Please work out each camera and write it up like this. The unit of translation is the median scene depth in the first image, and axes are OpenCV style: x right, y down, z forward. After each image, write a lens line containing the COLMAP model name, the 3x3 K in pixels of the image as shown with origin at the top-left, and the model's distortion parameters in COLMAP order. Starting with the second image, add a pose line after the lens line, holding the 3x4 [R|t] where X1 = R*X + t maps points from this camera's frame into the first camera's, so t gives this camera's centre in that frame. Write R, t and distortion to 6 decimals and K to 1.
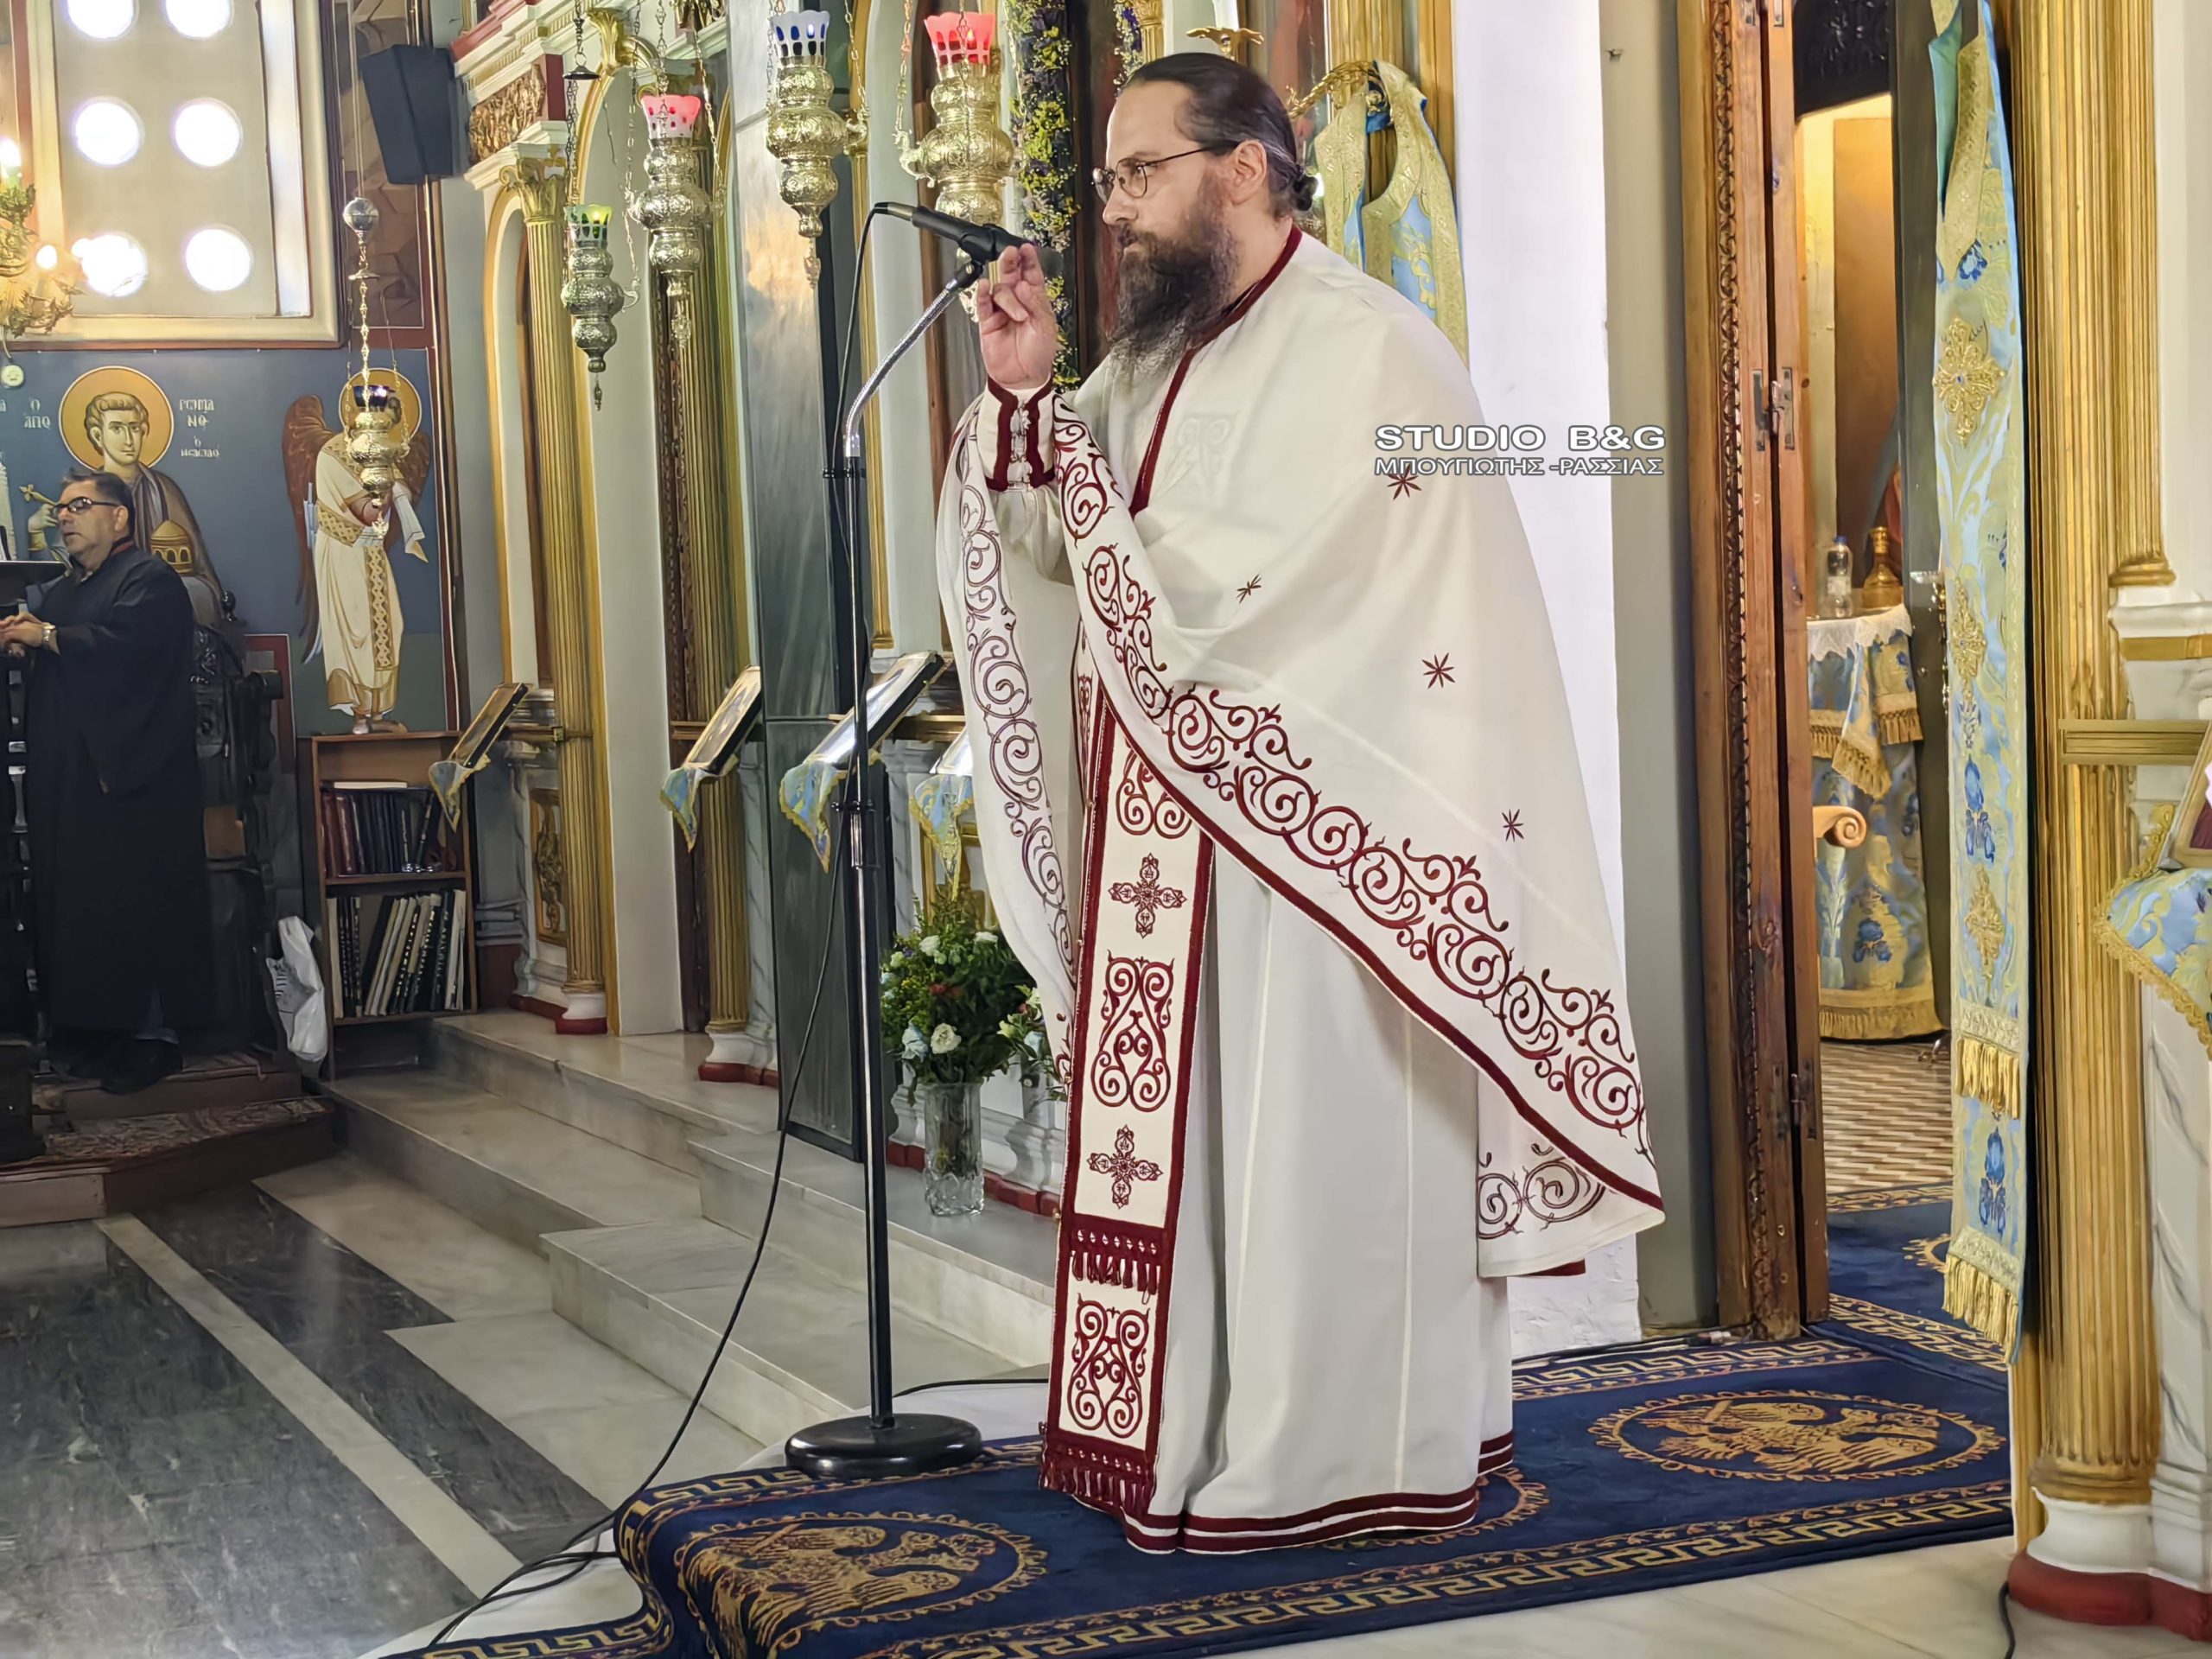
lens RADIAL K [[3656.6, 0, 1090.6], [0, 3656.6, 852.4], [0, 0, 1]] dist [0.110816, 0.000000]
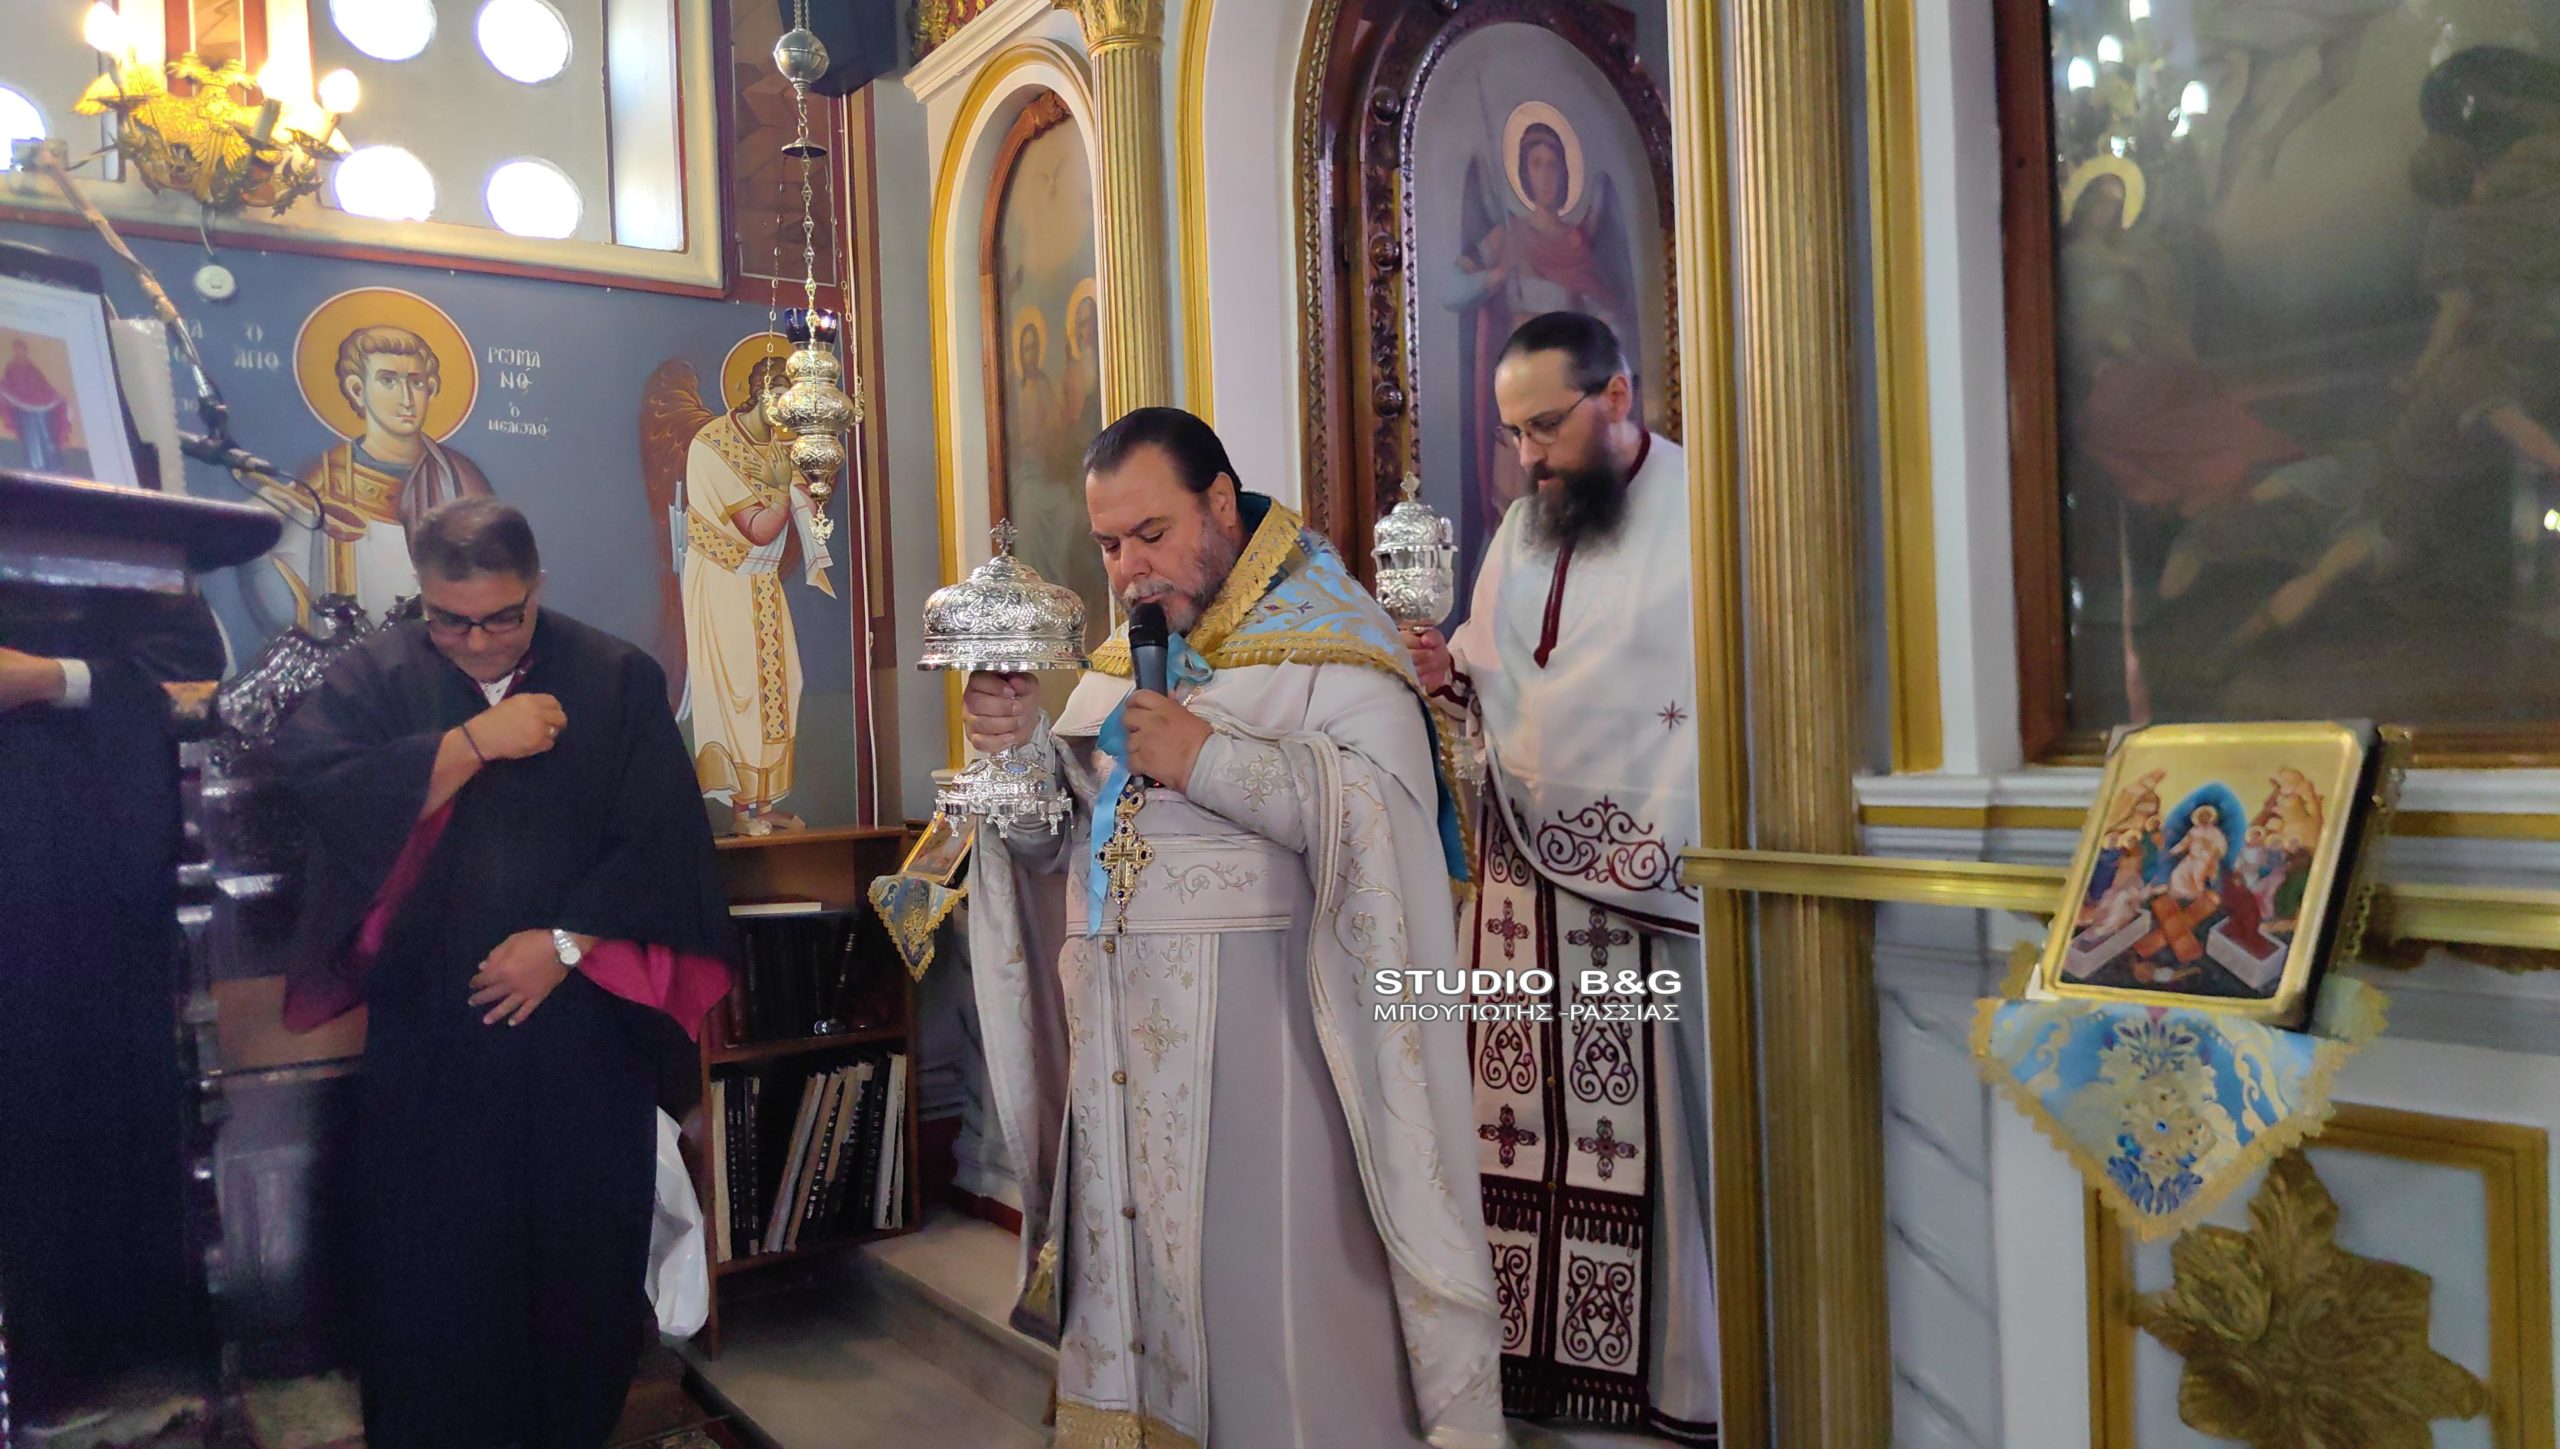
lens RADIAL K [[1745.8, 0, 1281.6], [0, 1745.8, 728.3], [0, 0, 1]] dist [0.034227, -0.039337]
pose [[0.973245, 0.005157, 0.229713, -0.328104], [0.008815, 0.998174, -0.059760, -0.058485], [-0.229601, 0.060186, 0.971422, 1.203890]]
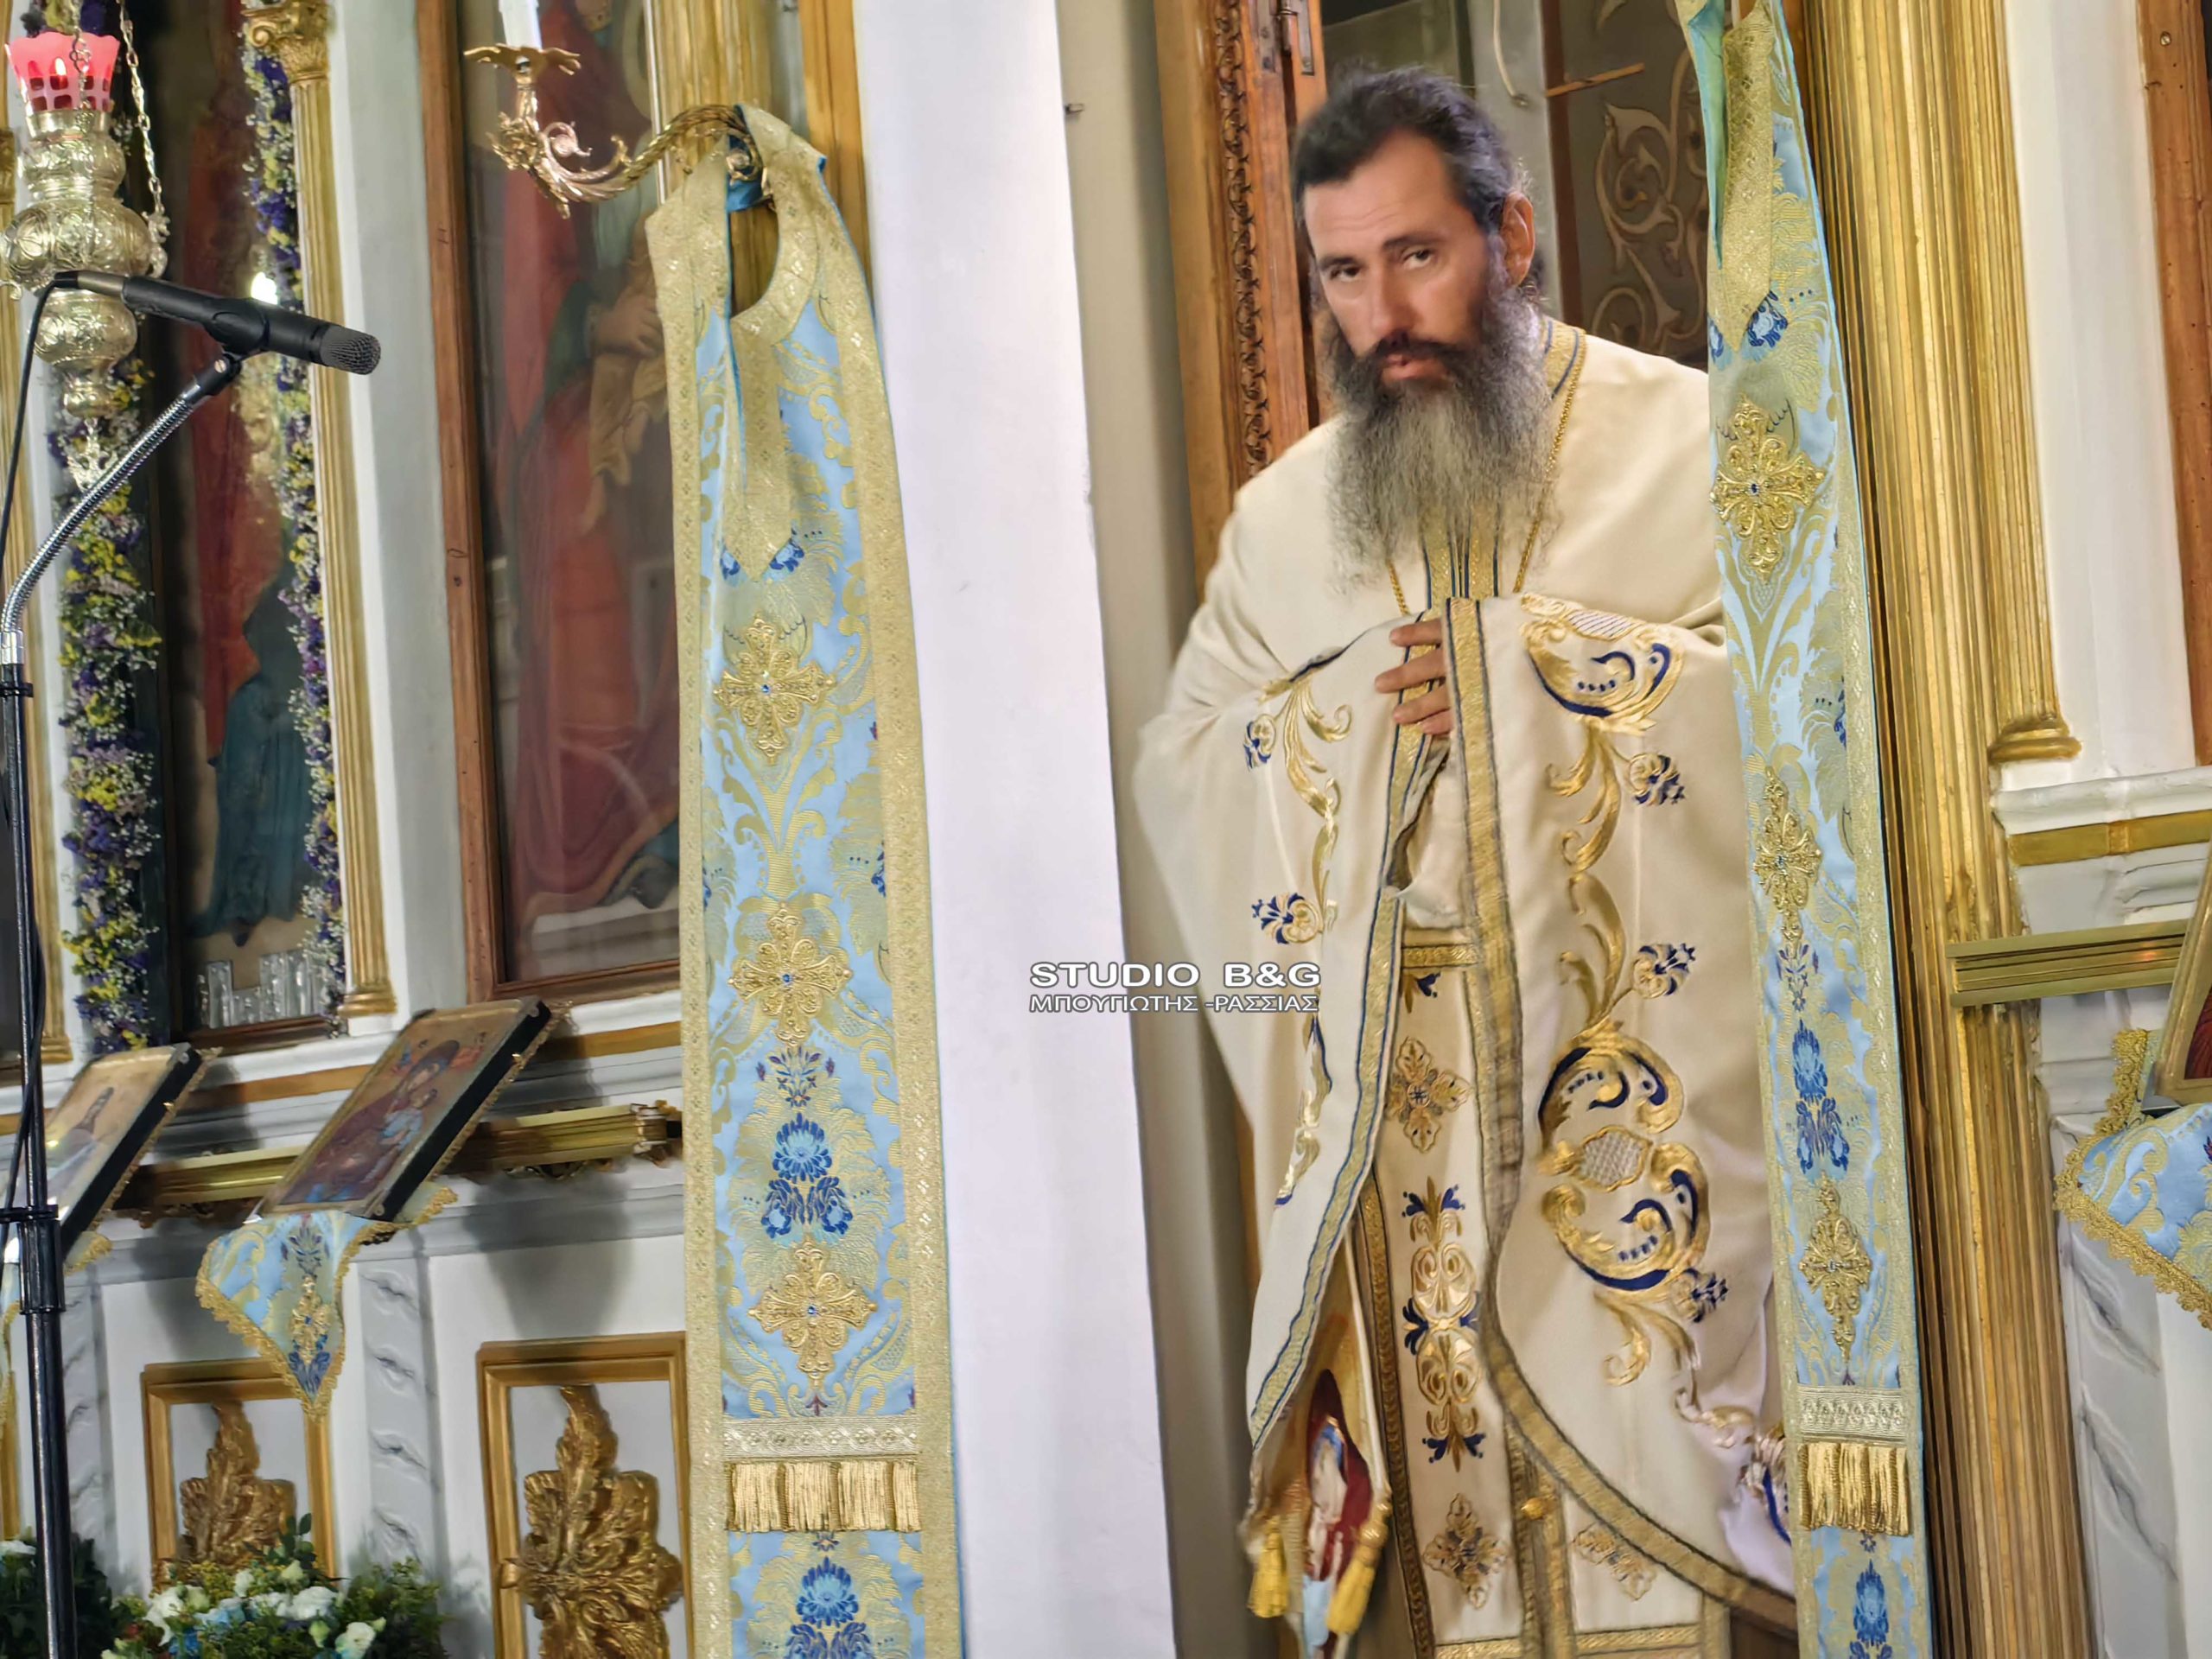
lens RADIAL K [[6135.6, 0, 1287.4], [0, 6135.6, 715.5], [0, 0, 1]] dist [0.032559, 0.000000]
pose [[0.965583, -0.009353, 0.259926, -0.097004], [0.049255, 0.987846, -0.147428, 0.051883], [-0.255388, 0.155156, 0.954308, -0.055636]]
